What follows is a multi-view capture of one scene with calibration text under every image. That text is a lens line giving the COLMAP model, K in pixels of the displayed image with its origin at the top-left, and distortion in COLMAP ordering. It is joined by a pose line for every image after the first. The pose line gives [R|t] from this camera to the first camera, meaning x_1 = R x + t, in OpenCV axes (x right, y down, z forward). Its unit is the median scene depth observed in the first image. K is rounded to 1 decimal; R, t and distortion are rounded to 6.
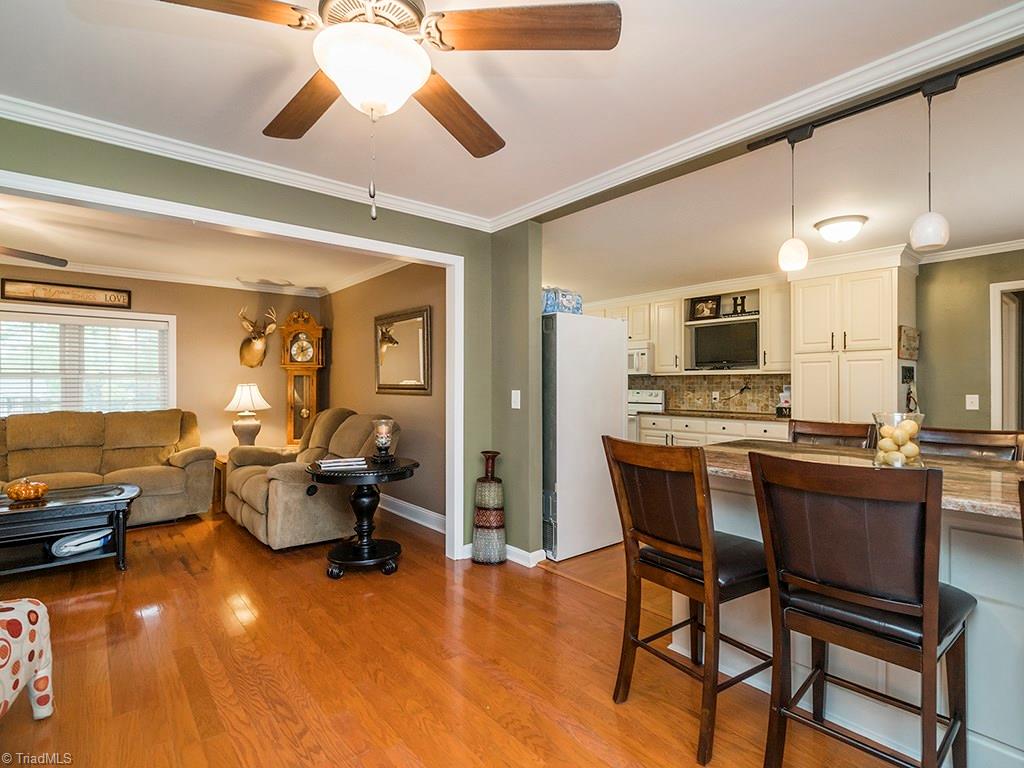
lens RADIAL K [[522.3, 0, 512.0], [0, 522.3, 384.0], [0, 0, 1]] dist [-0.000575, 0.000548]
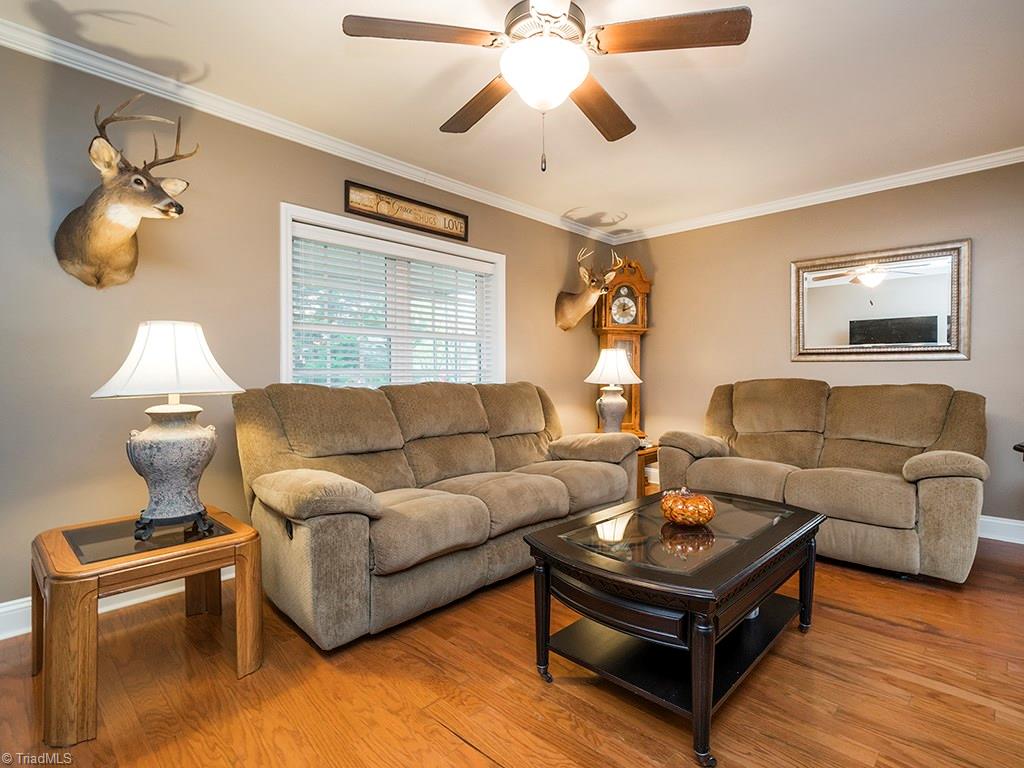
lens RADIAL K [[521.1, 0, 506.8], [0, 521.1, 373.7], [0, 0, 1]] dist [-0.001627, -0.000665]
pose [[0.993350, -0.000421, 0.115130, -0.760474], [0.000746, 0.999996, -0.002777, 0.038320], [-0.115128, 0.002844, 0.993347, 0.290001]]
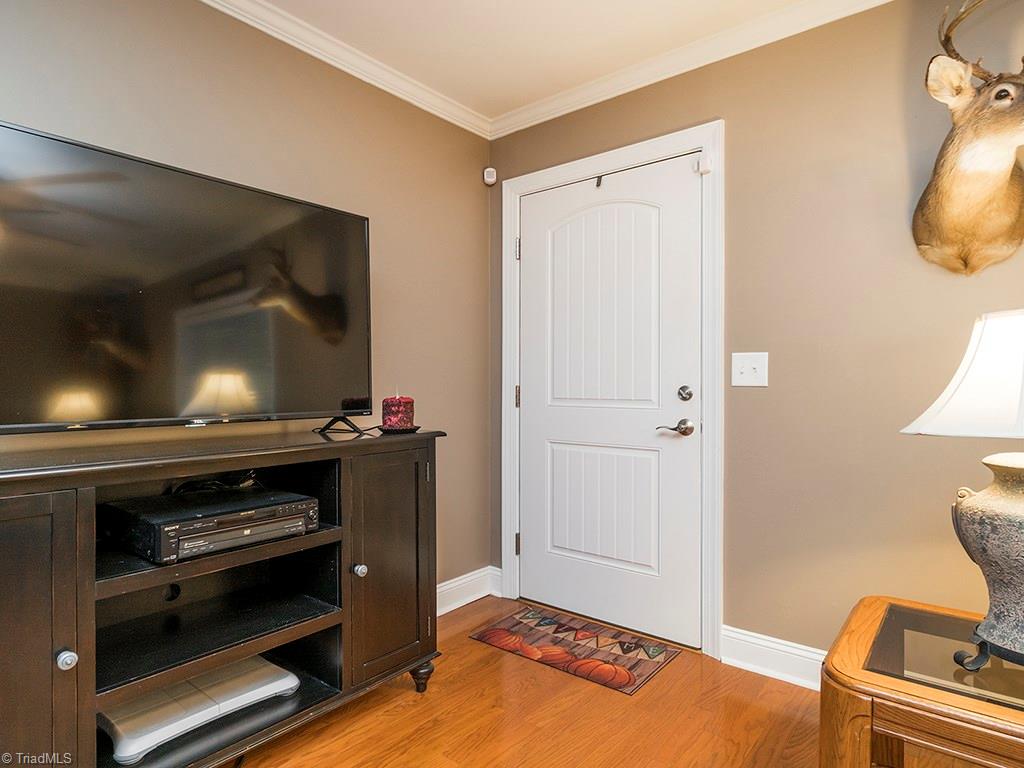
lens RADIAL K [[595.4, 0, 490.5], [0, 595.4, 388.8], [0, 0, 1]] dist [0.002240, -0.015210]
pose [[0.186827, 0.002353, -0.982390, -0.760745], [-0.005455, 0.999984, 0.001357, 0.033933], [0.982378, 0.005106, 0.186837, 0.418504]]
